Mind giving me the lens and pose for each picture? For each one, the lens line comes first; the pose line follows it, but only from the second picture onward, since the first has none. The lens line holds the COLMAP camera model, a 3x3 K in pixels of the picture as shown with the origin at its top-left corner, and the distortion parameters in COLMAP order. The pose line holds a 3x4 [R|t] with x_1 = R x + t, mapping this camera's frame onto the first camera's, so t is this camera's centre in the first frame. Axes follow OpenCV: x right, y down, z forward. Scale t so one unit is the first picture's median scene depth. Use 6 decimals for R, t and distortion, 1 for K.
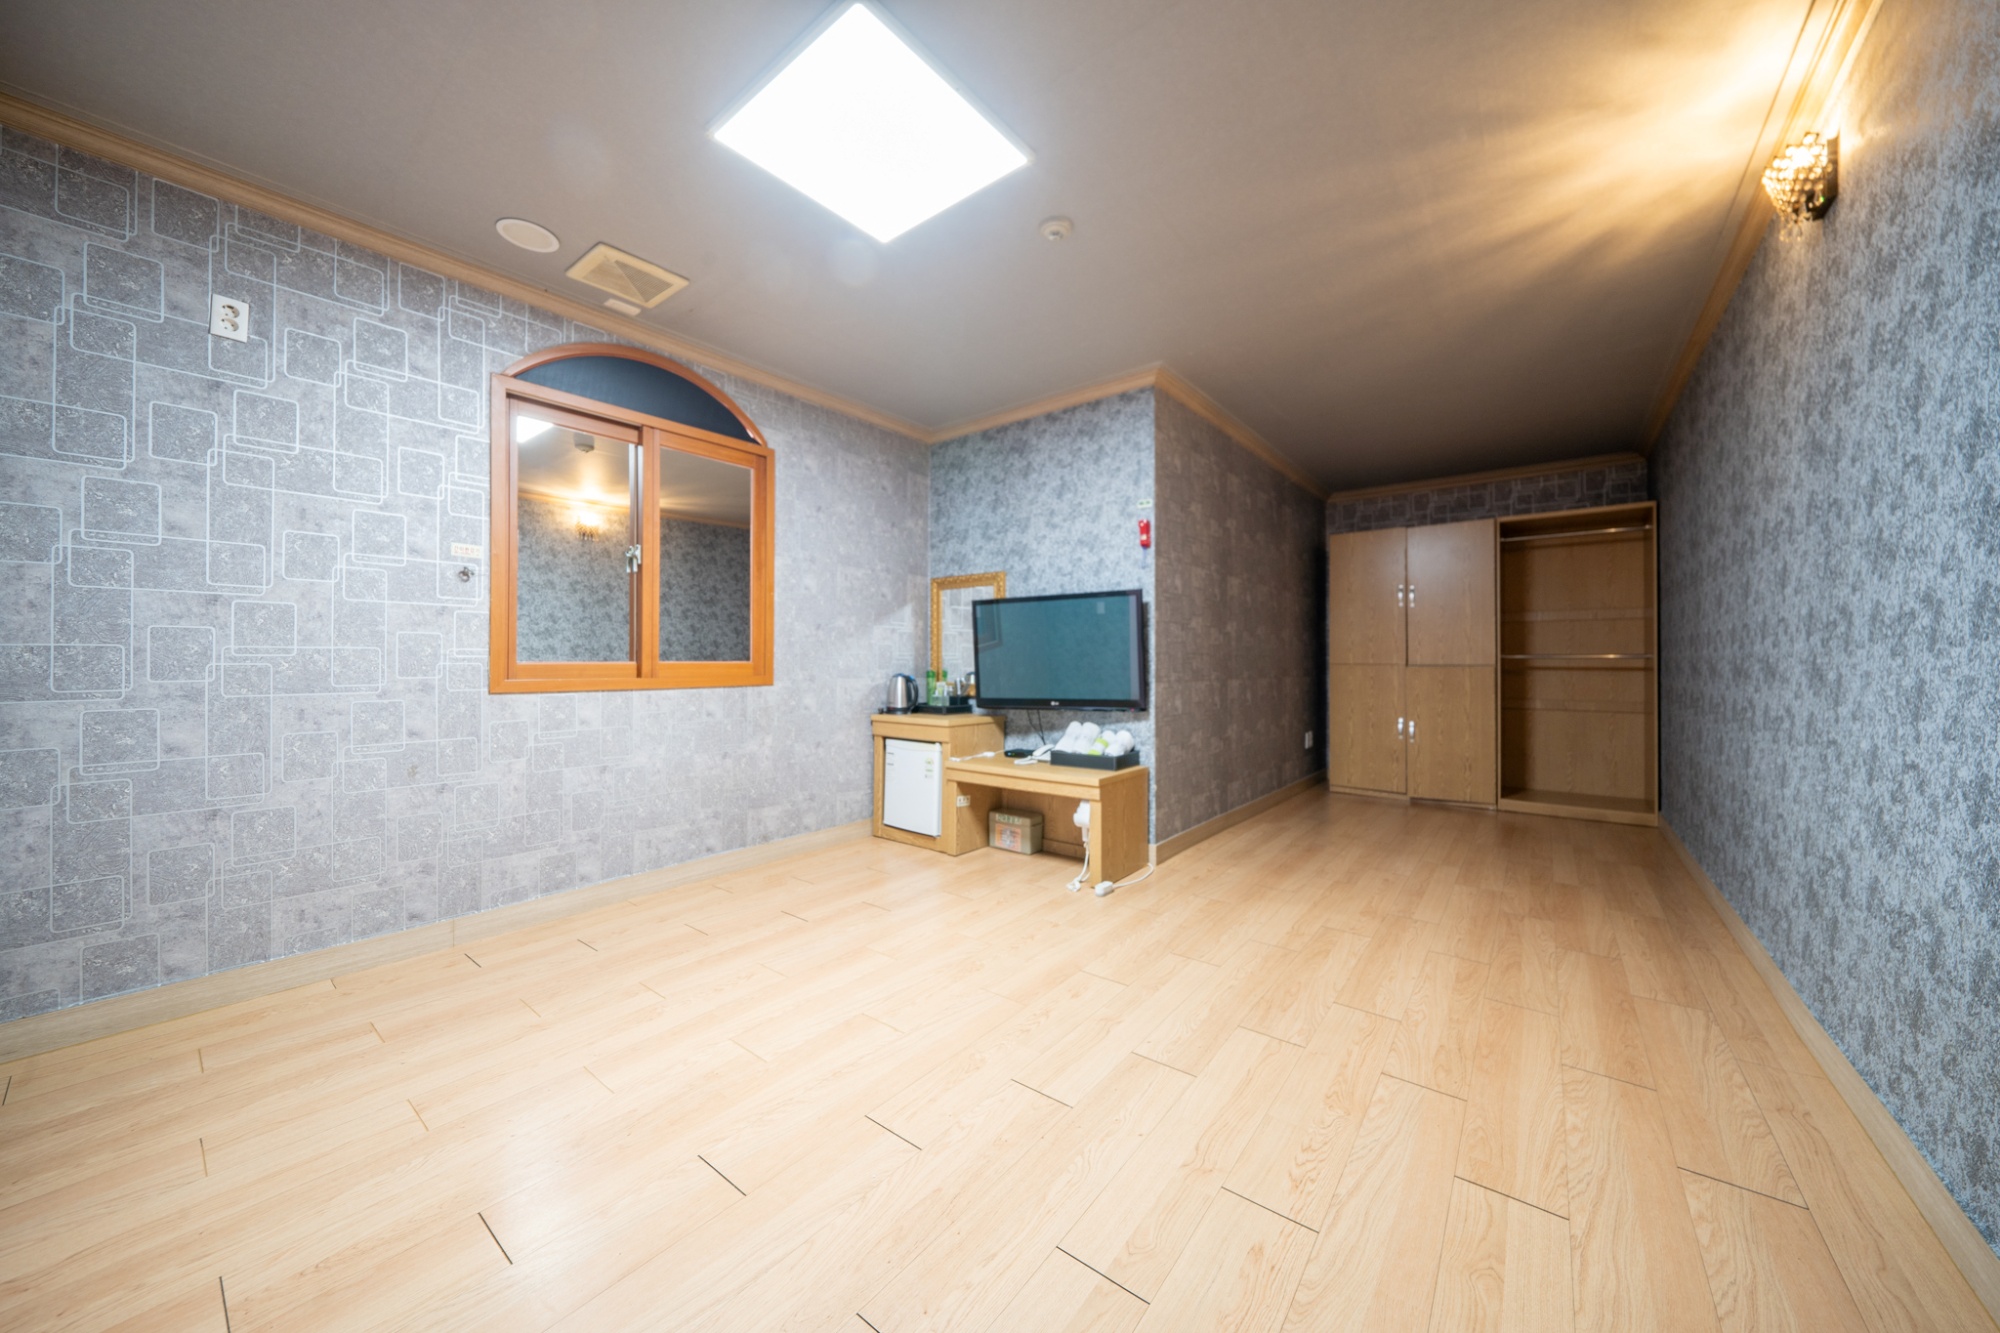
lens RADIAL K [[689.7, 0, 1000.0], [0, 689.7, 666.5], [0, 0, 1]] dist [-0.010469, -0.000059]
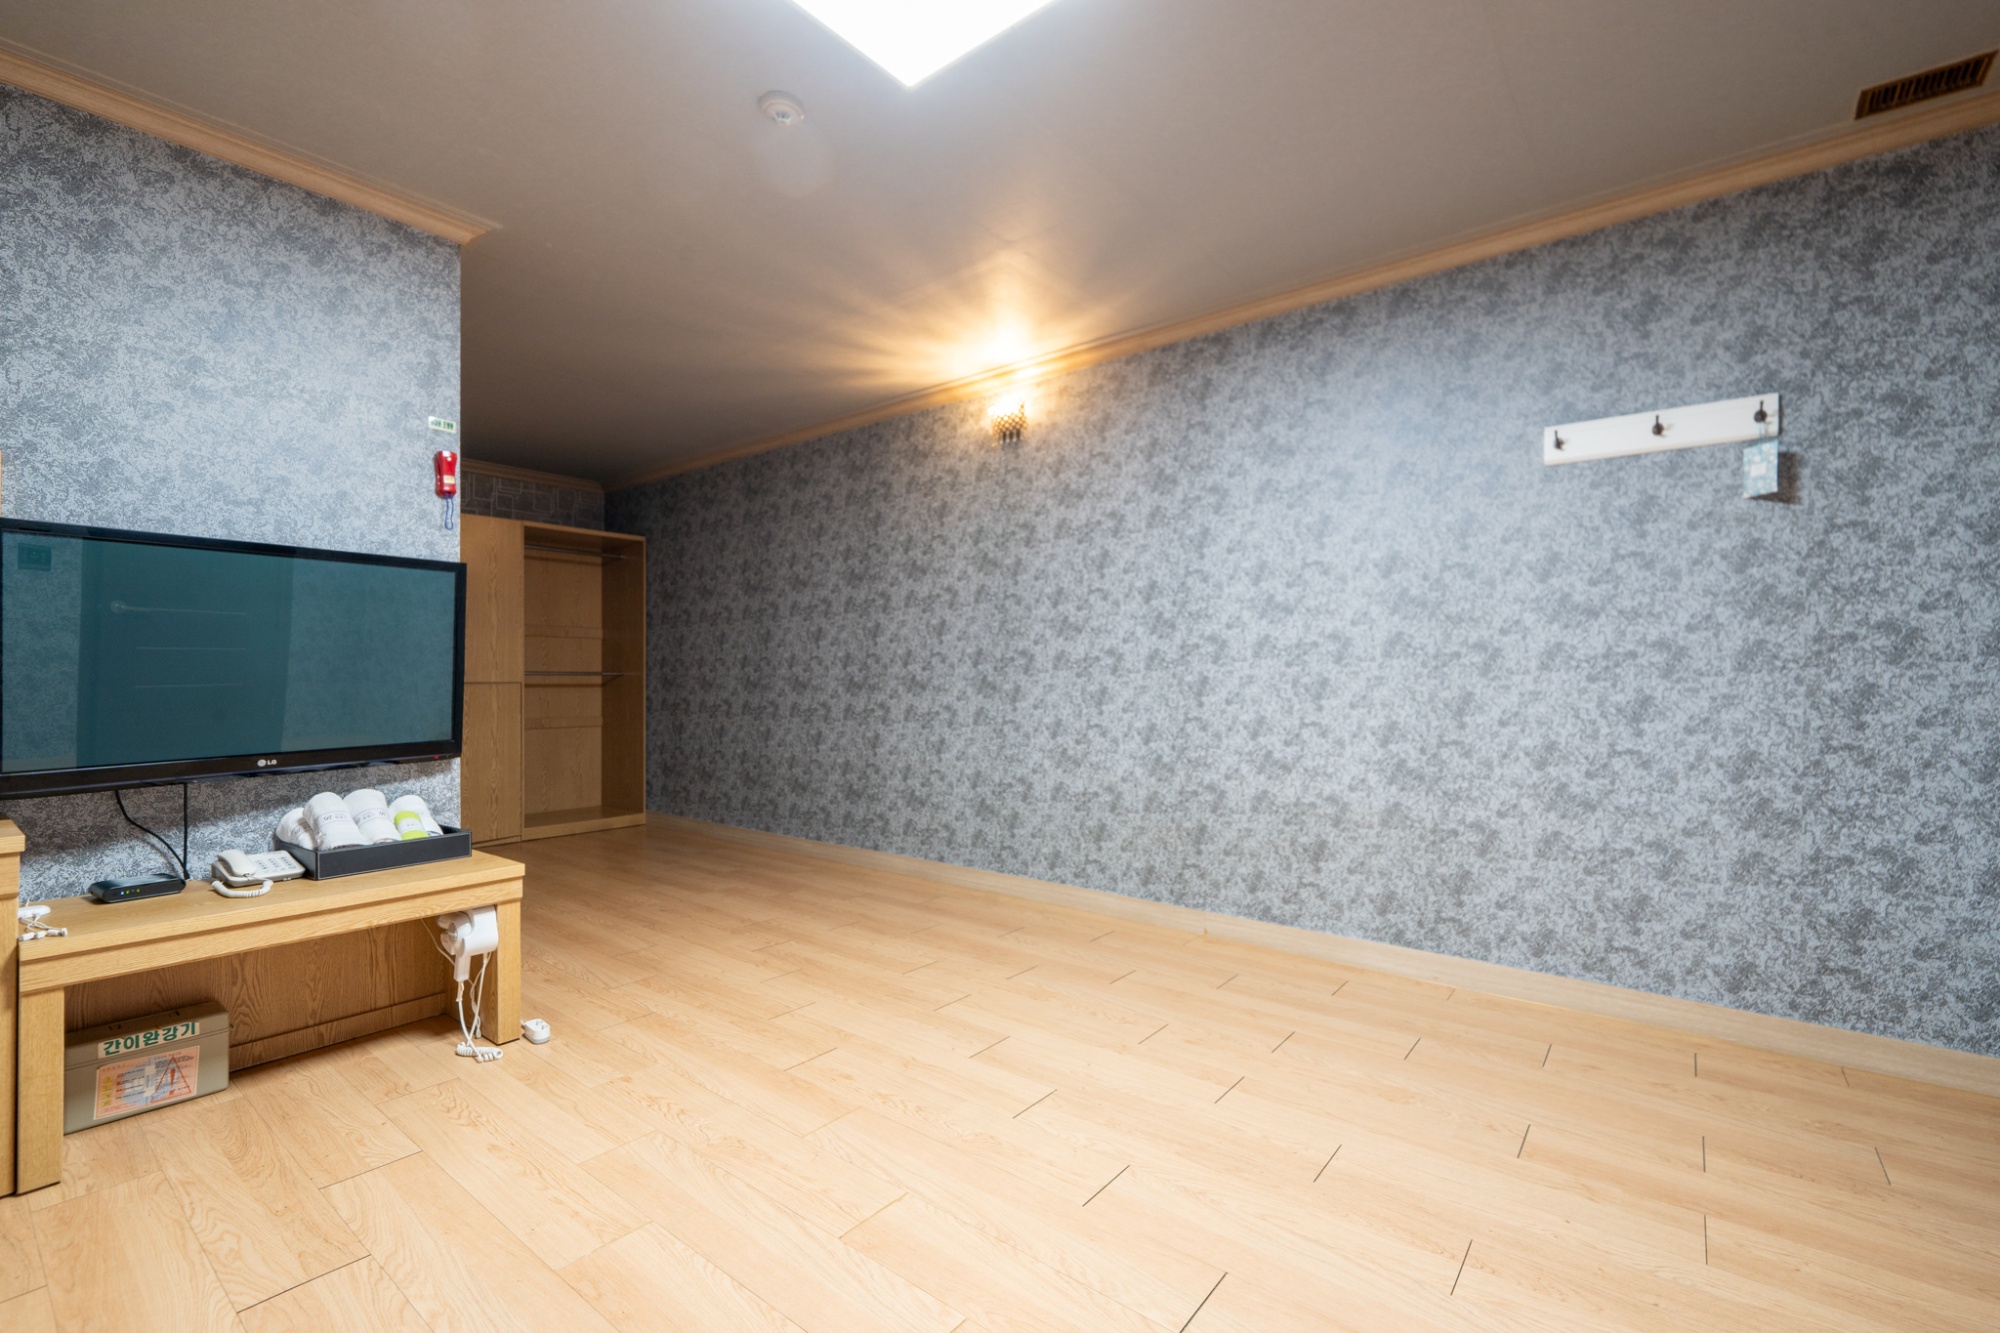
lens RADIAL K [[866.1, 0, 1002.2], [0, 866.1, 685.4], [0, 0, 1]] dist [0.003449, 0.000224]
pose [[0.002614, -0.008491, 0.999961, -0.612802], [0.005444, 0.999949, 0.008477, -0.004984], [-0.999982, 0.005421, 0.002660, 0.523209]]
